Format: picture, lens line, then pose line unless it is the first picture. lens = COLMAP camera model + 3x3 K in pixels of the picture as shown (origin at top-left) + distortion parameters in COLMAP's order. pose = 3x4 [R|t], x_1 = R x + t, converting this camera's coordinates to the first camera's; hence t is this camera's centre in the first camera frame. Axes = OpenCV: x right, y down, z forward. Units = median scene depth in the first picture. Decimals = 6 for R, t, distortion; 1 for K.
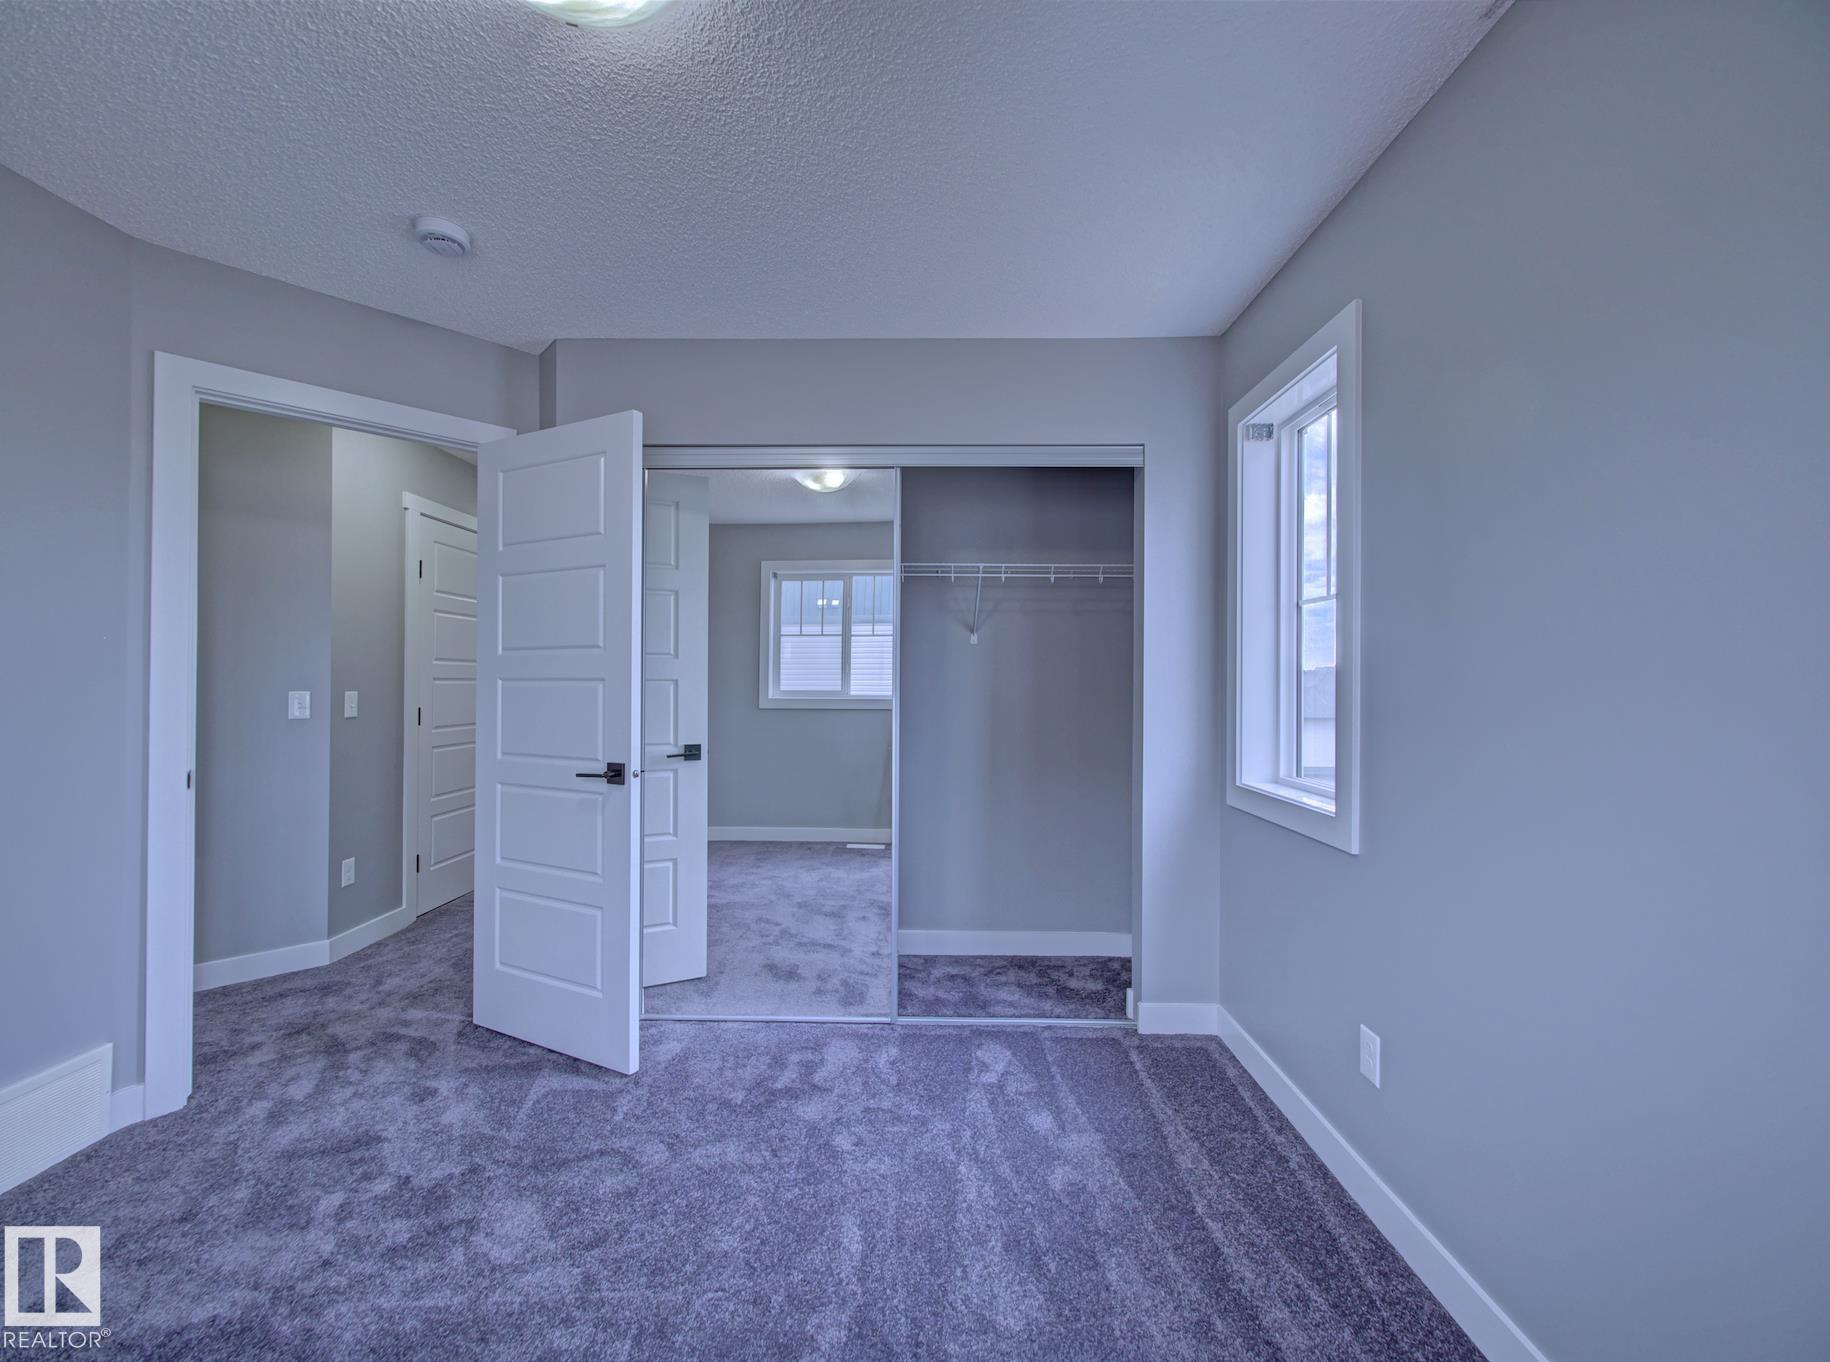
lens RADIAL K [[739.2, 0, 903.8], [0, 739.2, 678.3], [0, 0, 1]] dist [0.010117, -0.003651]
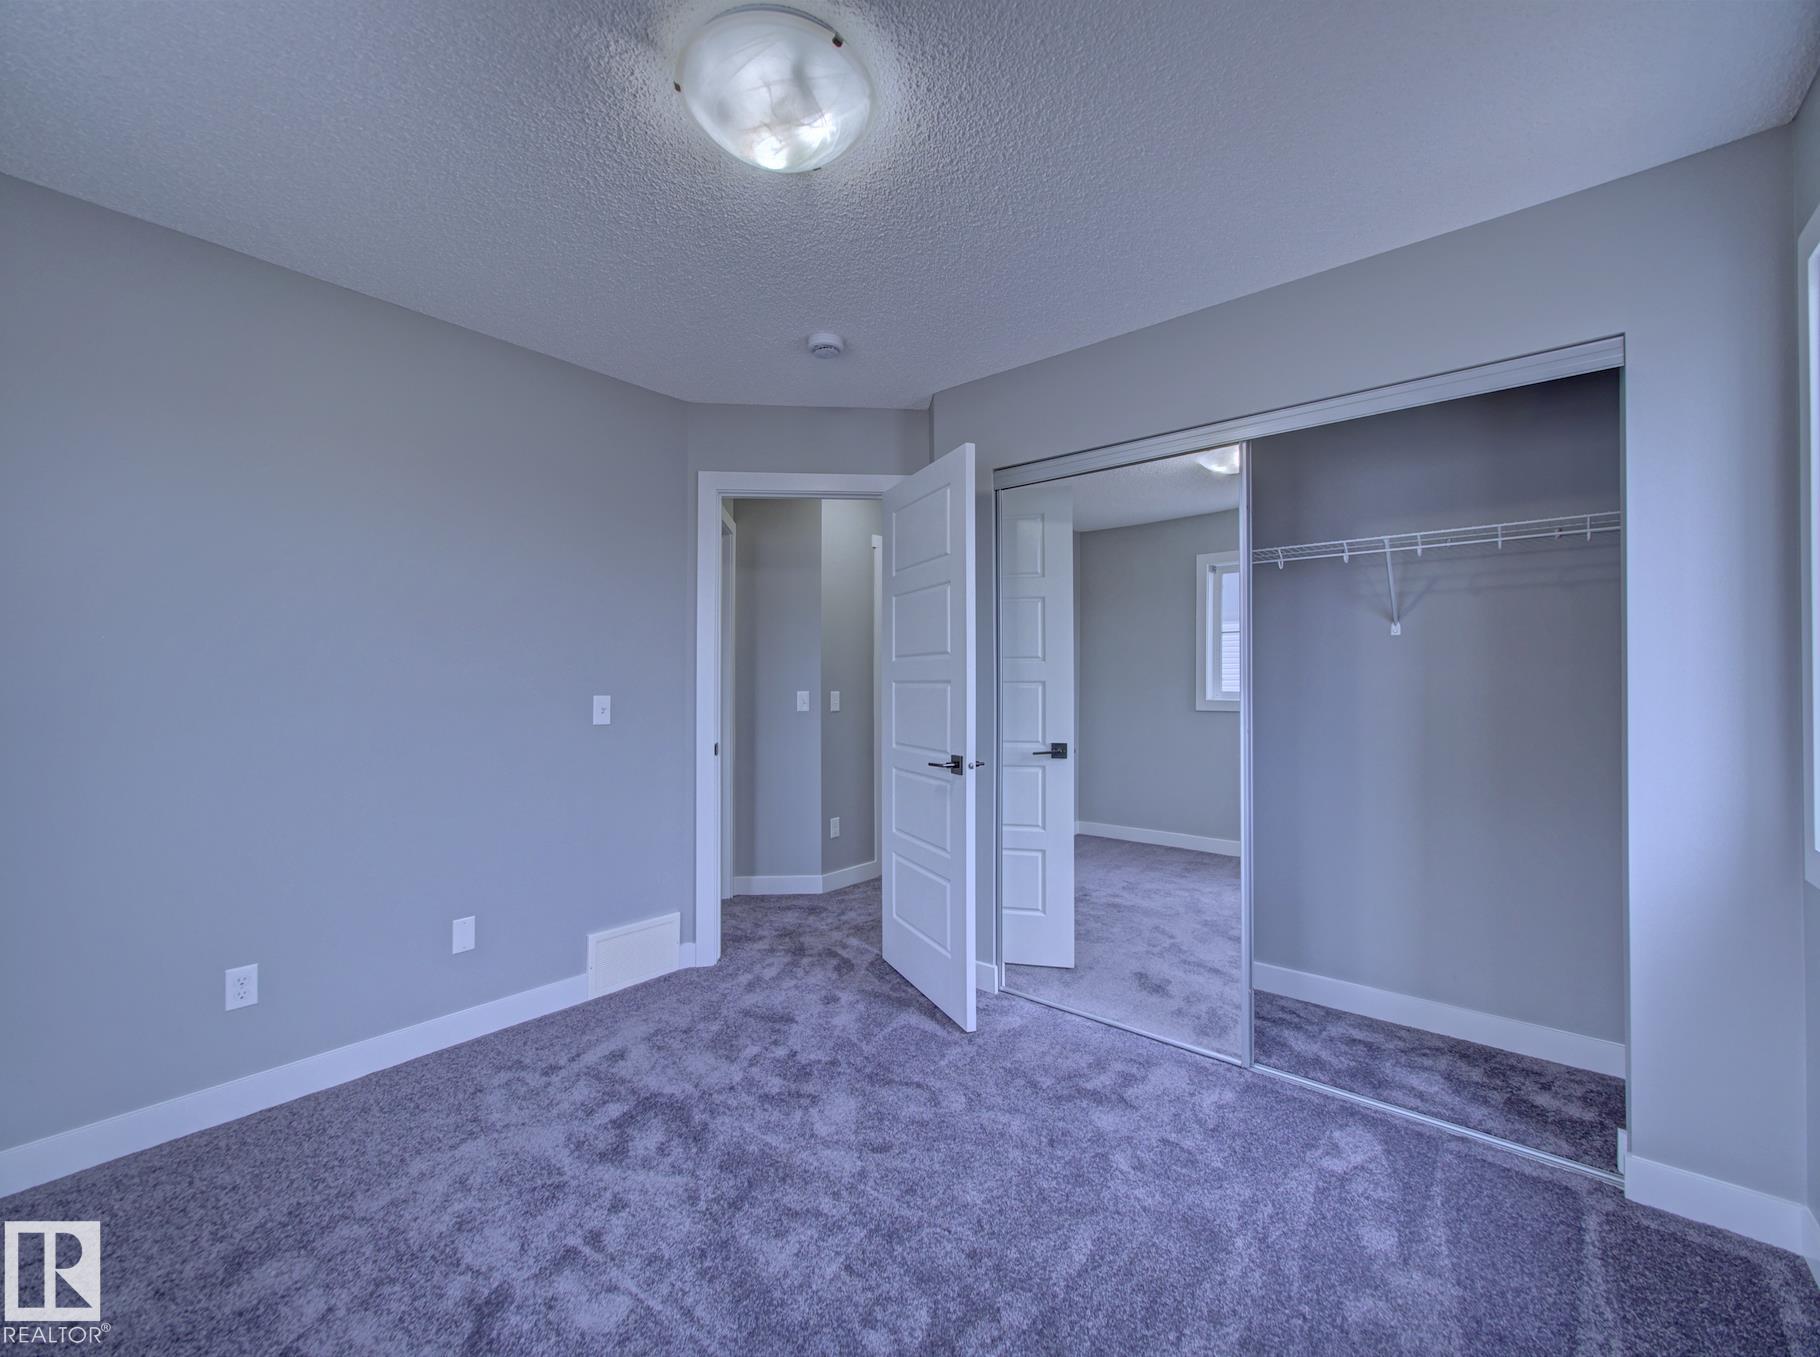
lens RADIAL K [[735.6, 0, 898.8], [0, 735.6, 677.8], [0, 0, 1]] dist [0.000451, 0.000367]
pose [[0.780180, -0.007961, -0.625504, 0.230936], [0.005920, 0.999968, -0.005343, 0.000851], [0.625527, 0.000465, 0.780202, 0.055908]]
